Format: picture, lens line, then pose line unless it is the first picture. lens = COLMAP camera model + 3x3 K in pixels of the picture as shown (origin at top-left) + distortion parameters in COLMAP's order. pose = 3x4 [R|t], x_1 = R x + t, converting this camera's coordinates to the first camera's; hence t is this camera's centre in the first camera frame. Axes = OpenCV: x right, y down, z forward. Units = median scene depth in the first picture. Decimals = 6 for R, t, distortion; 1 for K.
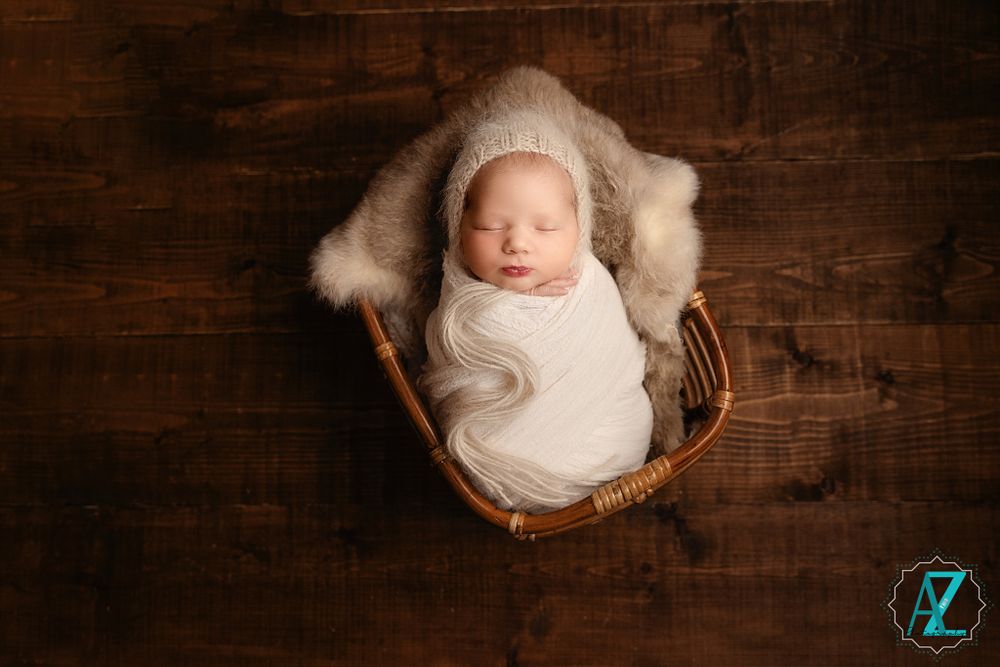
lens RADIAL K [[1046.7, 0, 500.0], [0, 1046.7, 333.5], [0, 0, 1]] dist [-0.001665, 0.001637]
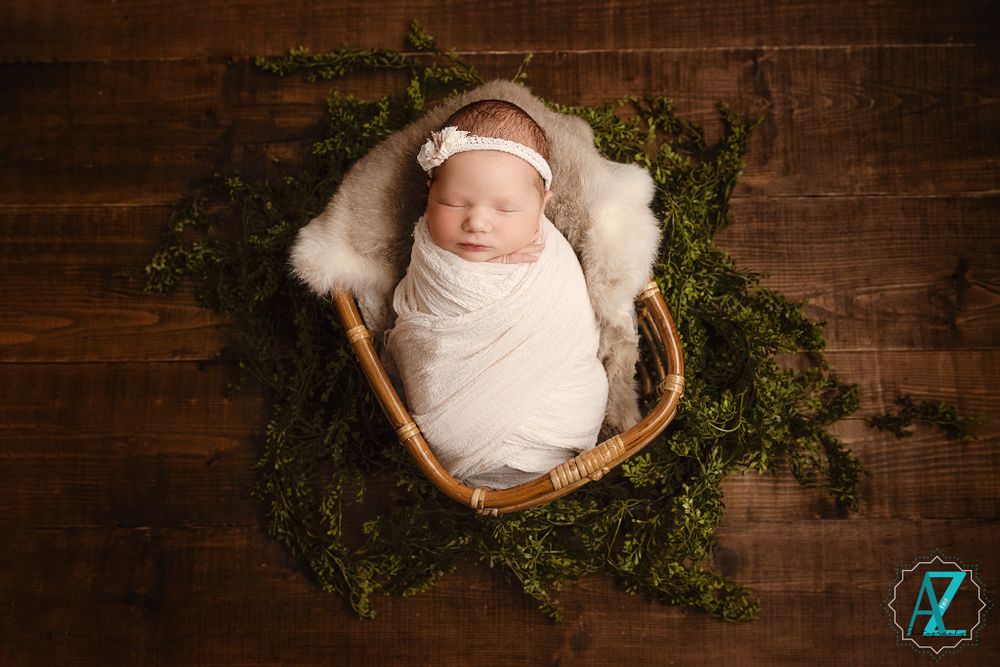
lens RADIAL K [[833.2, 0, 500.0], [0, 833.2, 333.5], [0, 0, 1]] dist [0.008675, 0.002499]
pose [[0.999133, -0.003642, -0.041469, -0.005022], [0.002064, 0.999274, -0.038037, 0.005274], [0.041577, 0.037918, 0.998416, 0.144427]]
